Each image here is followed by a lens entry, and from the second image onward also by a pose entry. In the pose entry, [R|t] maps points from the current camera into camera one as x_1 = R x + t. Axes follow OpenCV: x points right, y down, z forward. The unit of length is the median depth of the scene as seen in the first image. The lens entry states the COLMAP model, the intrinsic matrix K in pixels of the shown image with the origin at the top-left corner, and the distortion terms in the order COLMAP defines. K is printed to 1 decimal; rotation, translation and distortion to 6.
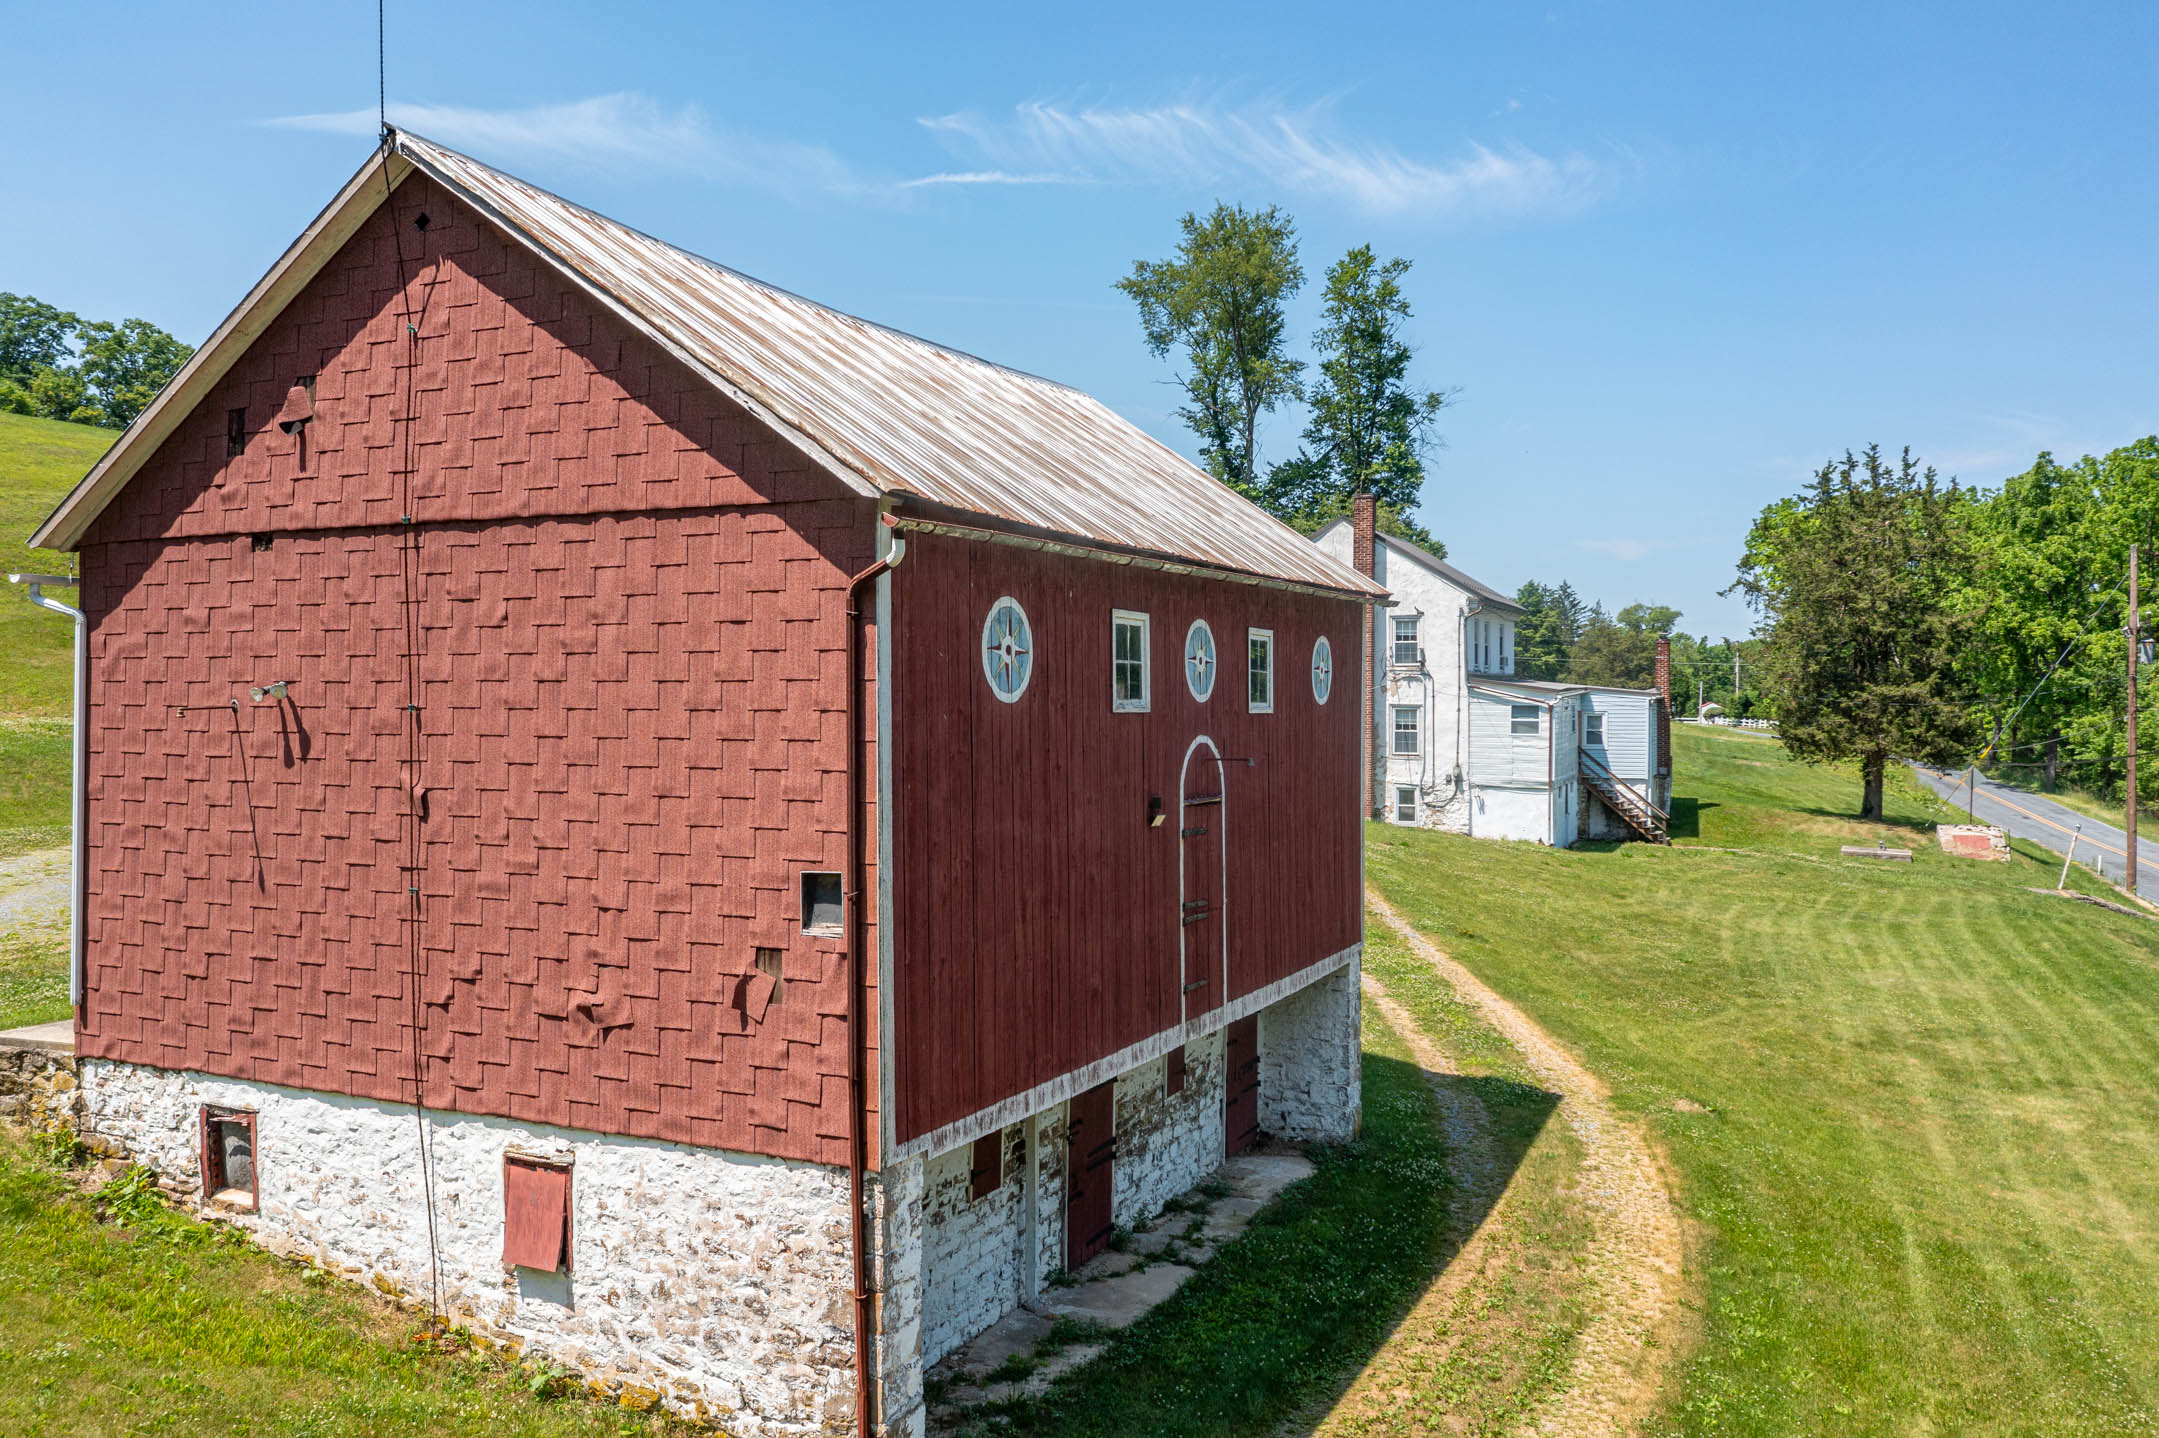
lens RADIAL K [[1835.8, 0, 1081.9], [0, 1835.8, 799.3], [0, 0, 1]] dist [0.006525, 0.008022]
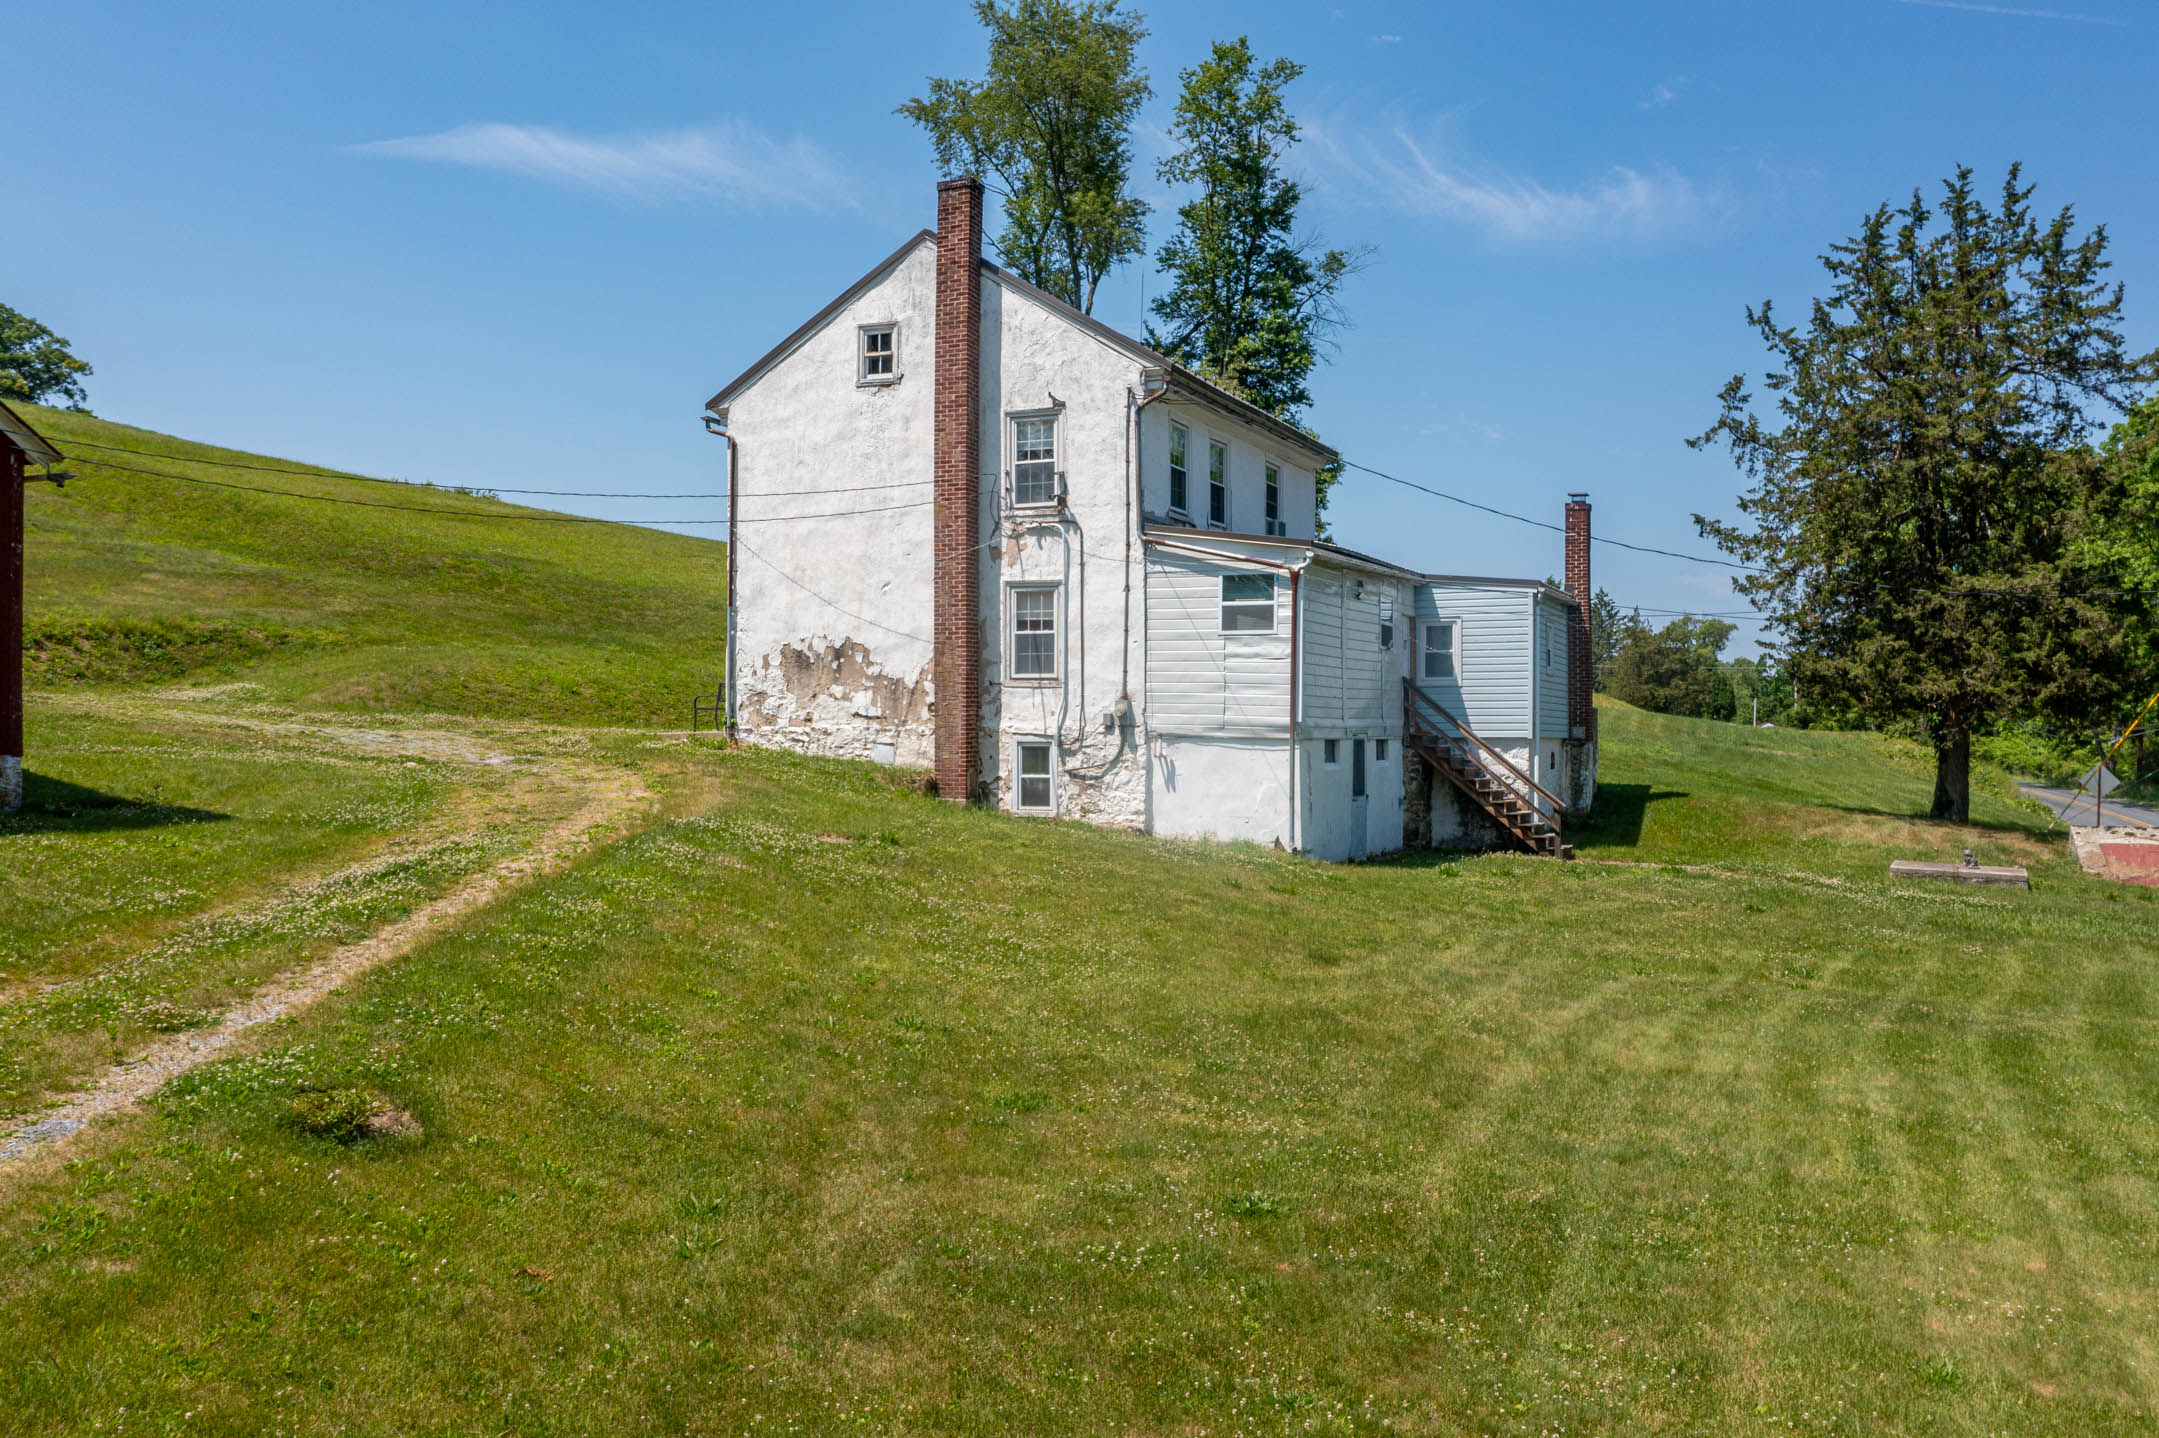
lens RADIAL K [[1835.8, 0, 1081.9], [0, 1835.8, 799.3], [0, 0, 1]] dist [0.006525, 0.008022]
pose [[0.999243, 0.002749, -0.038813, 0.209604], [-0.003680, 0.999706, -0.023958, 0.022282], [0.038735, 0.024083, 0.998959, 0.482027]]
